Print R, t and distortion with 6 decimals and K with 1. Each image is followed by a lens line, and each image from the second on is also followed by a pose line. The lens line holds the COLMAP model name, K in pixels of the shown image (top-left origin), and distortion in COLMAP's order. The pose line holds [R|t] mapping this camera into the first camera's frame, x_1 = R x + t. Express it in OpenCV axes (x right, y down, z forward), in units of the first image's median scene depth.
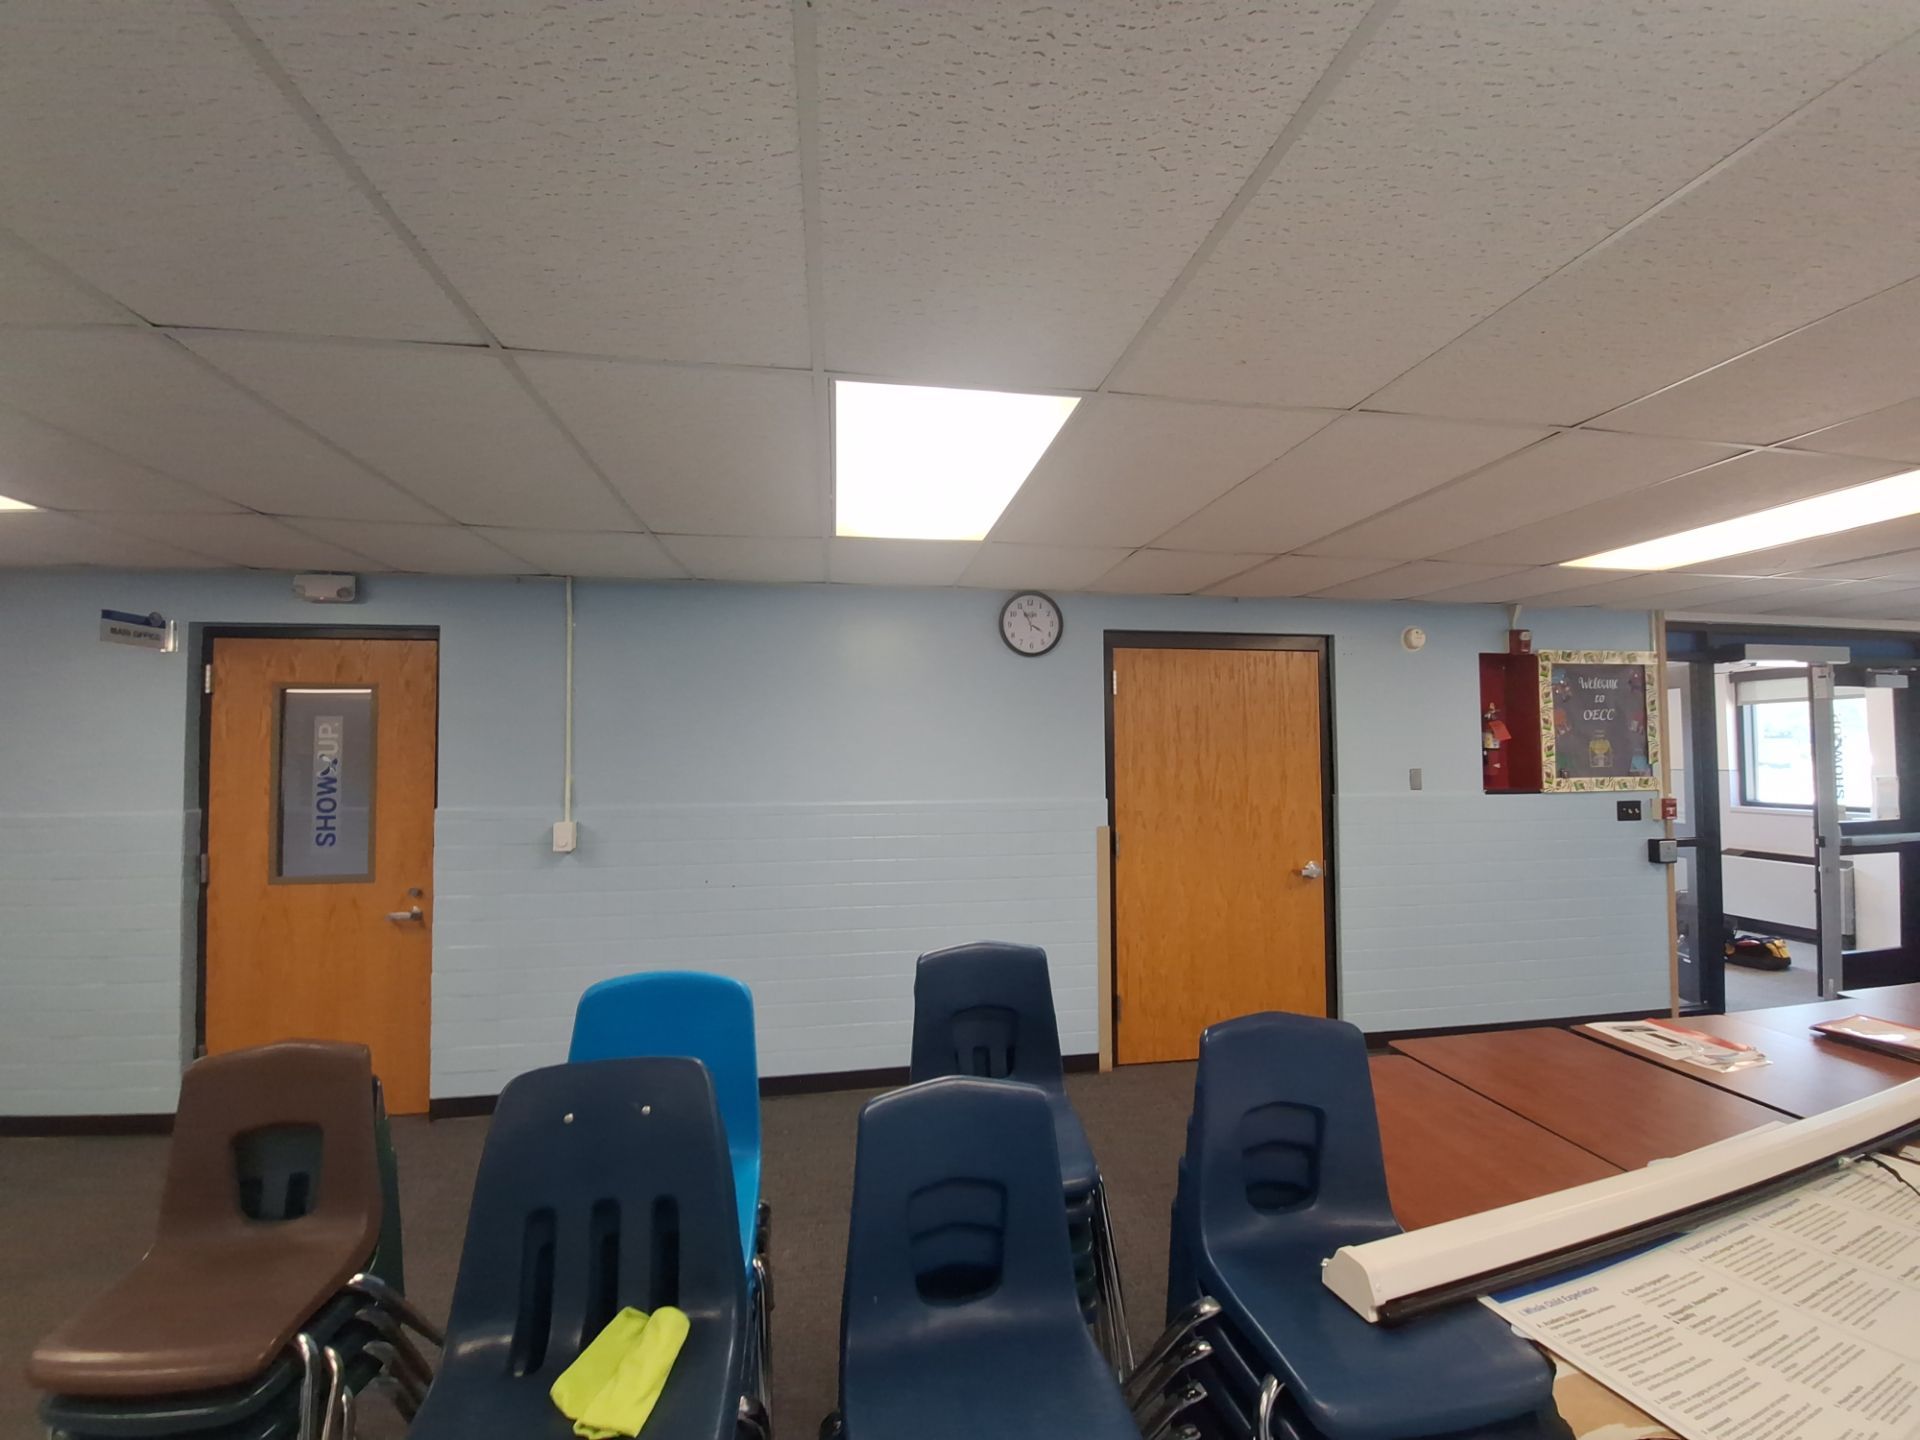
lens RADIAL K [[758.0, 0, 957.2], [0, 758.0, 735.2], [0, 0, 1]] dist [-0.015757, -0.002662]
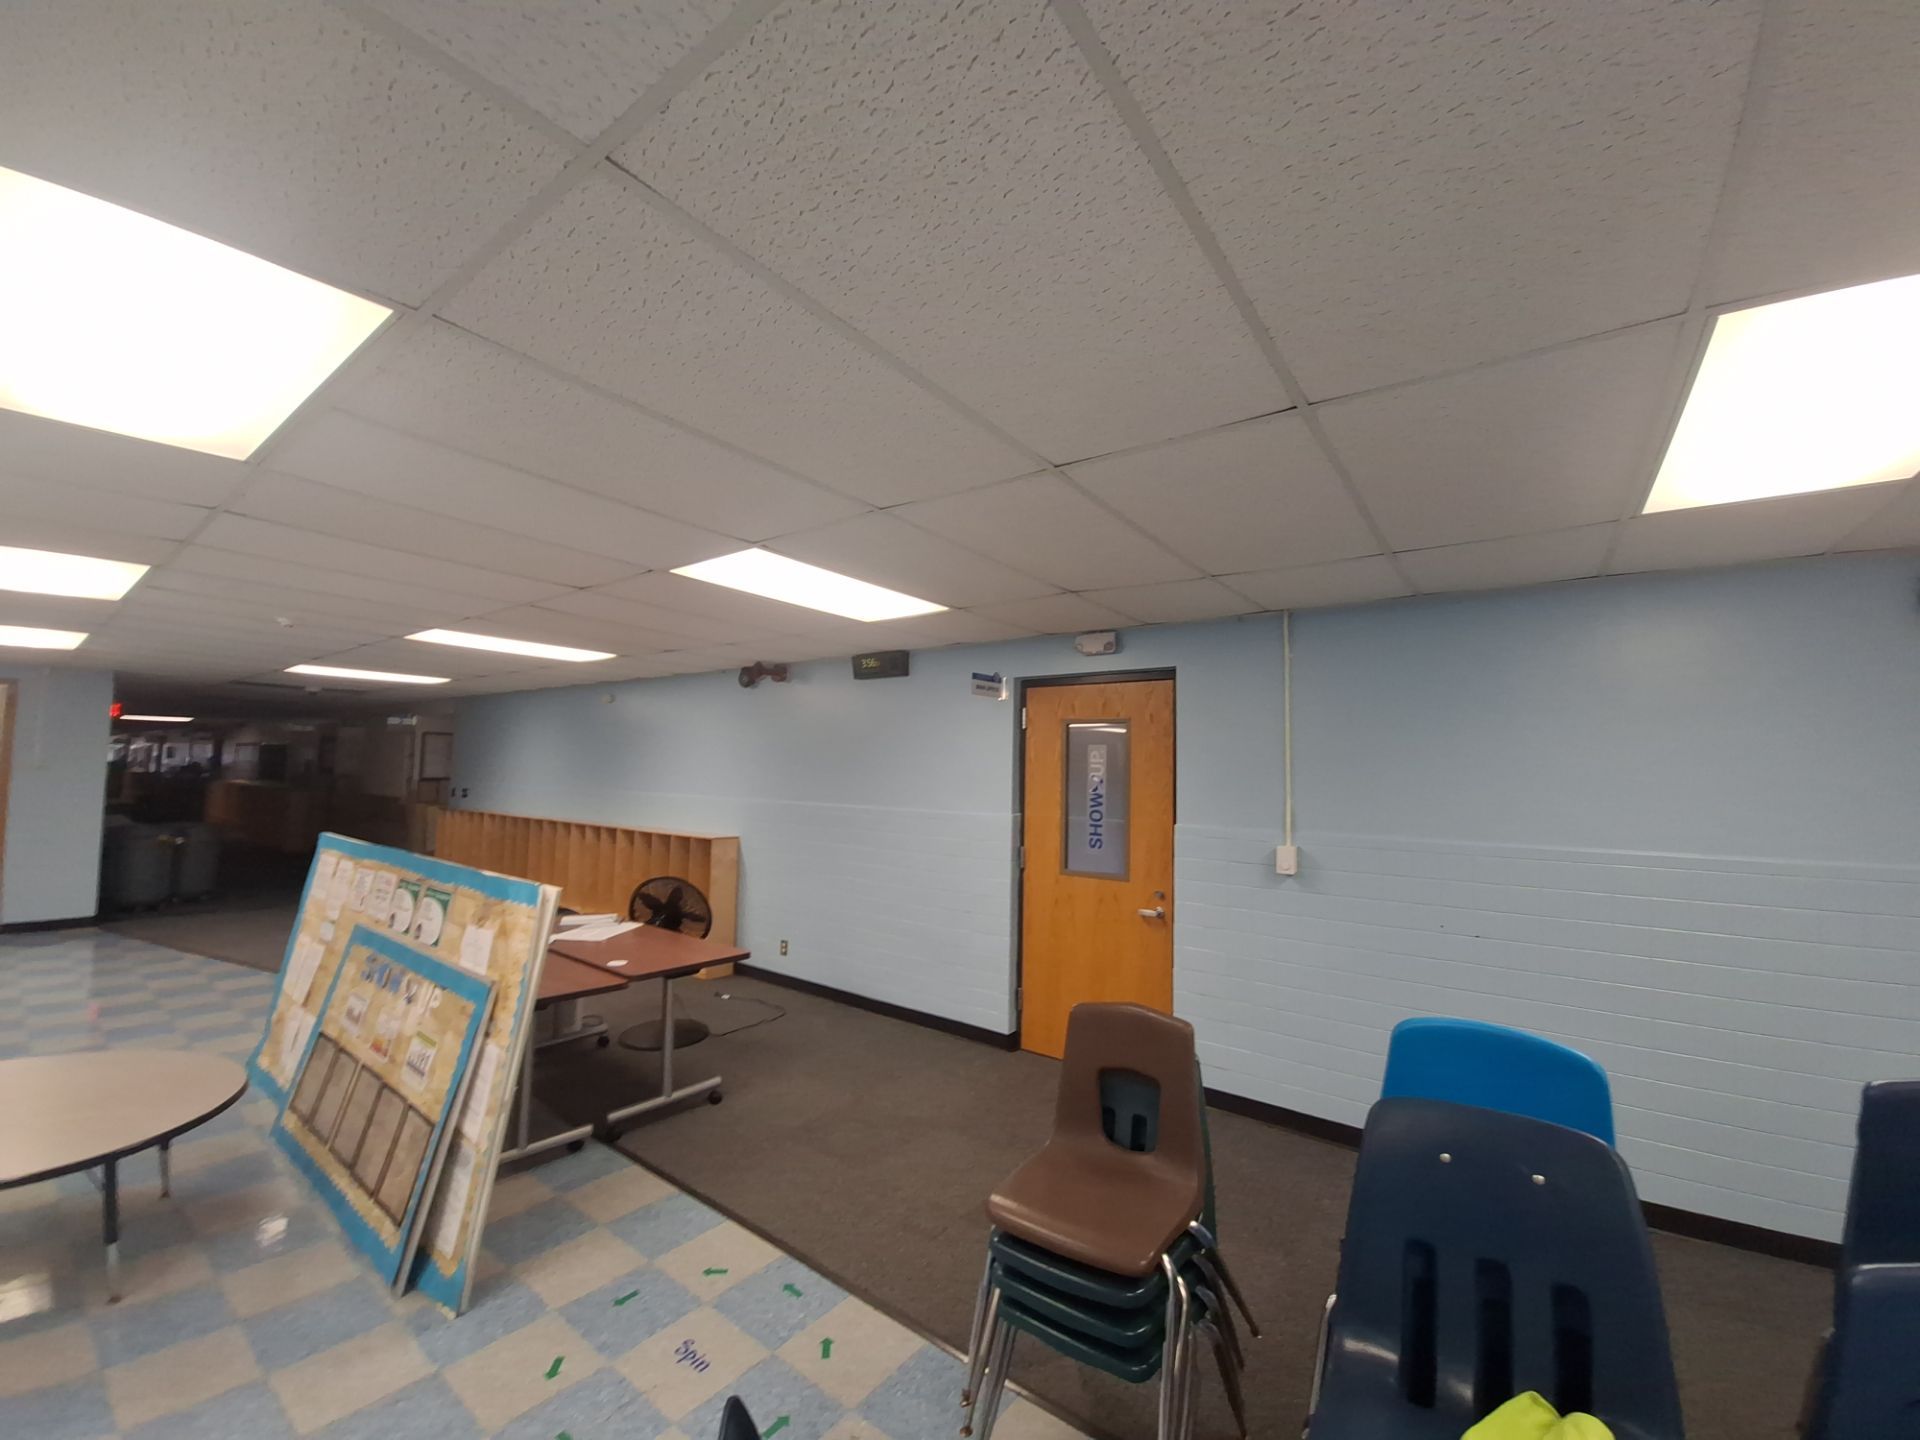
lens RADIAL K [[758.0, 0, 962.3], [0, 758.0, 734.1], [0, 0, 1]] dist [-0.015757, -0.002662]
pose [[0.694567, -0.017318, -0.719220, -0.082166], [-0.008738, 0.999433, -0.032503, -0.000247], [0.719375, 0.028860, 0.694022, -0.045899]]
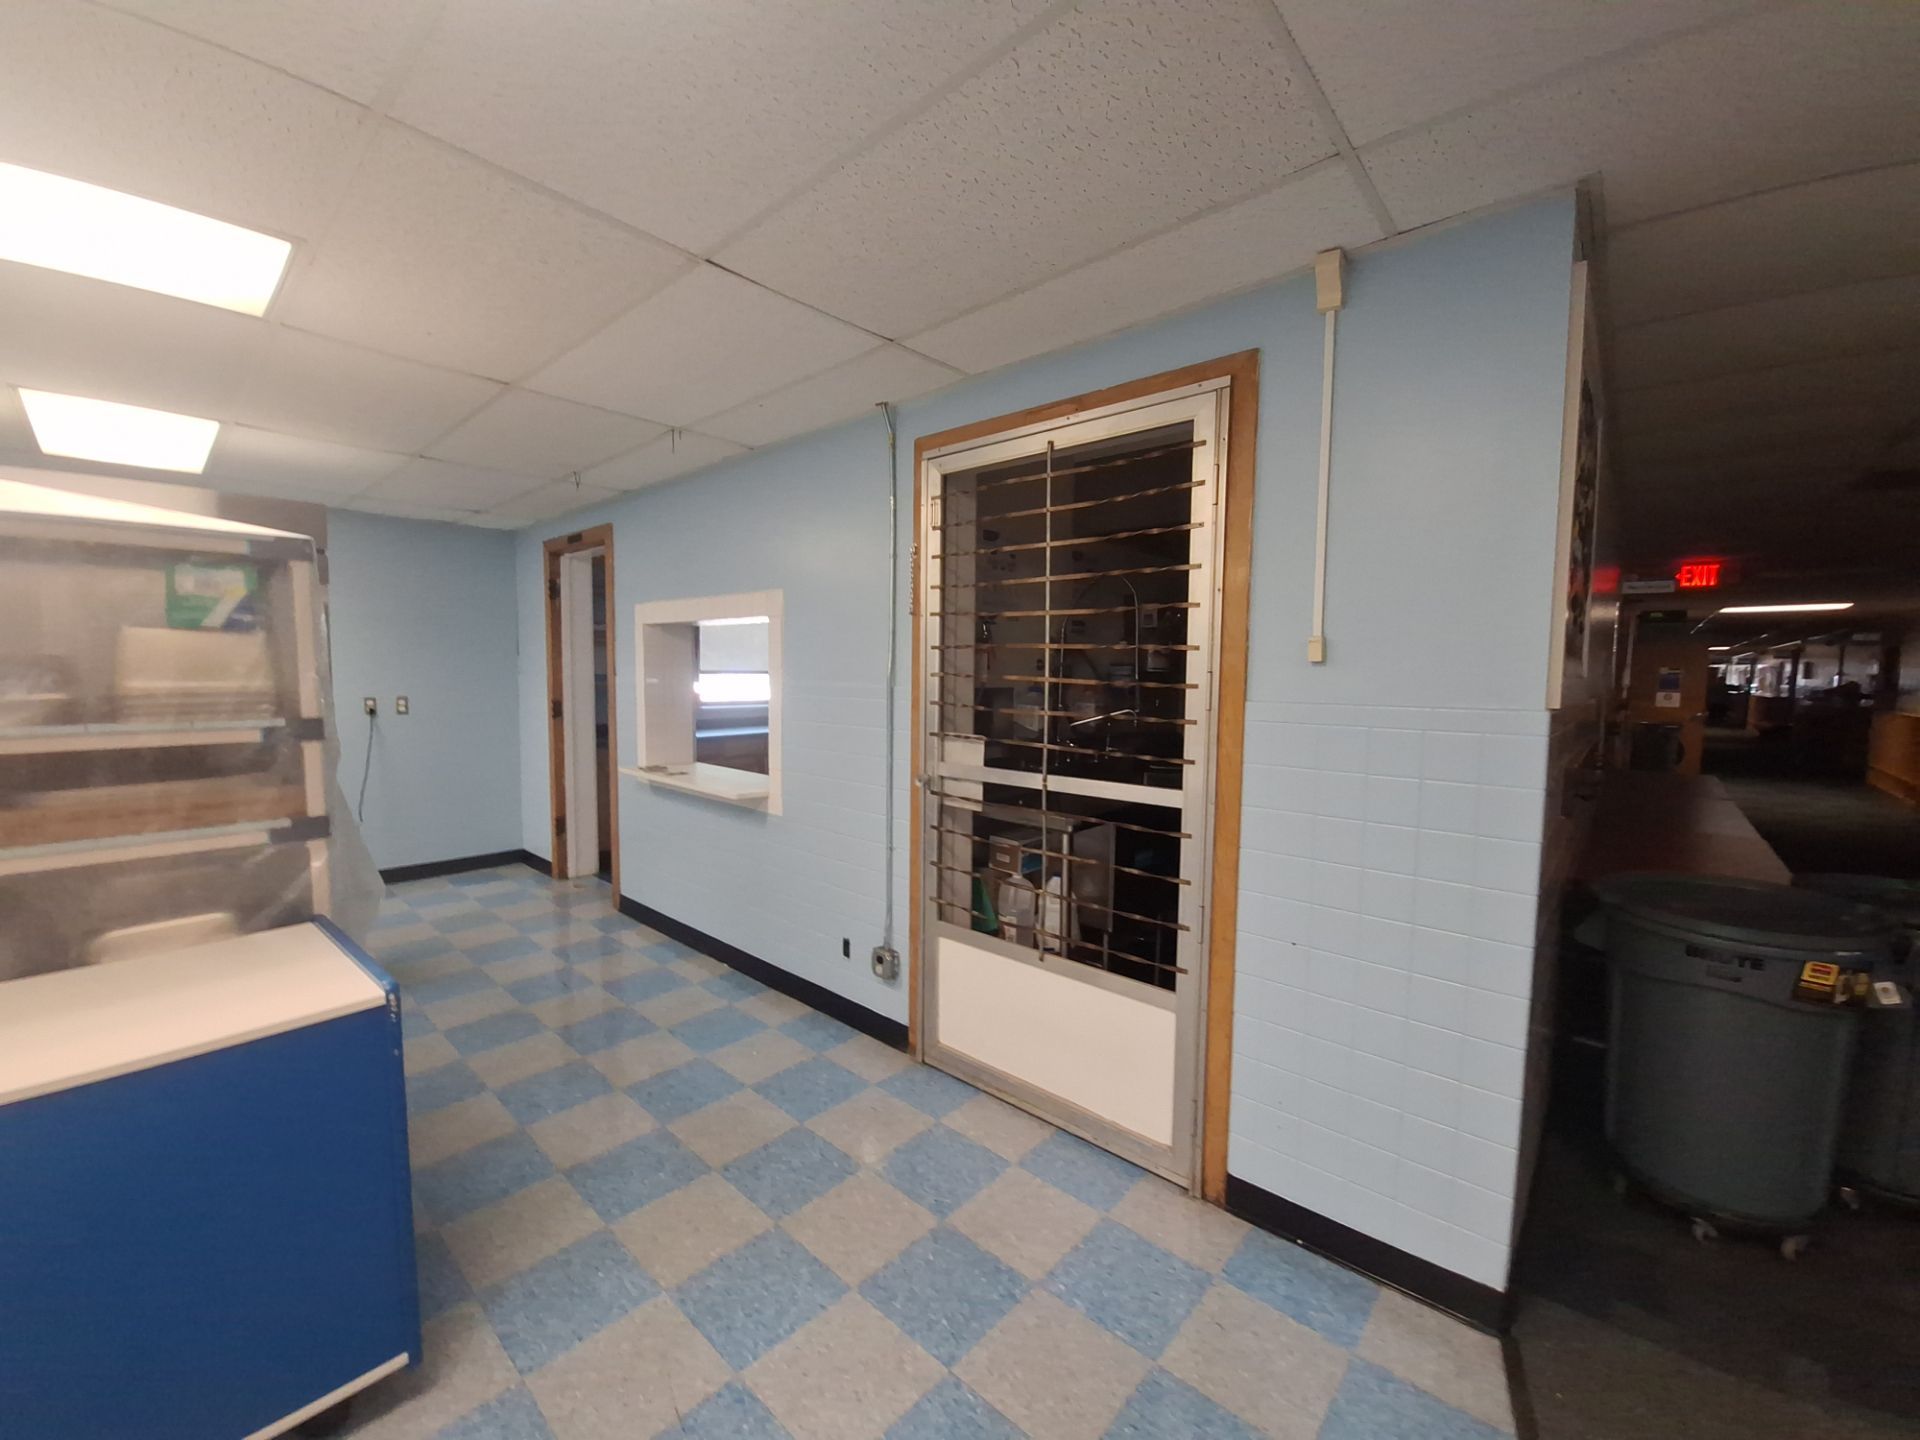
lens RADIAL K [[758.0, 0, 960.0], [0, 758.0, 714.8], [0, 0, 1]] dist [-0.015757, -0.002662]
pose [[-0.783894, 0.031428, -0.620098, -2.752881], [0.005466, 0.999029, 0.043723, 0.062592], [0.620870, 0.030885, -0.783305, -0.203917]]
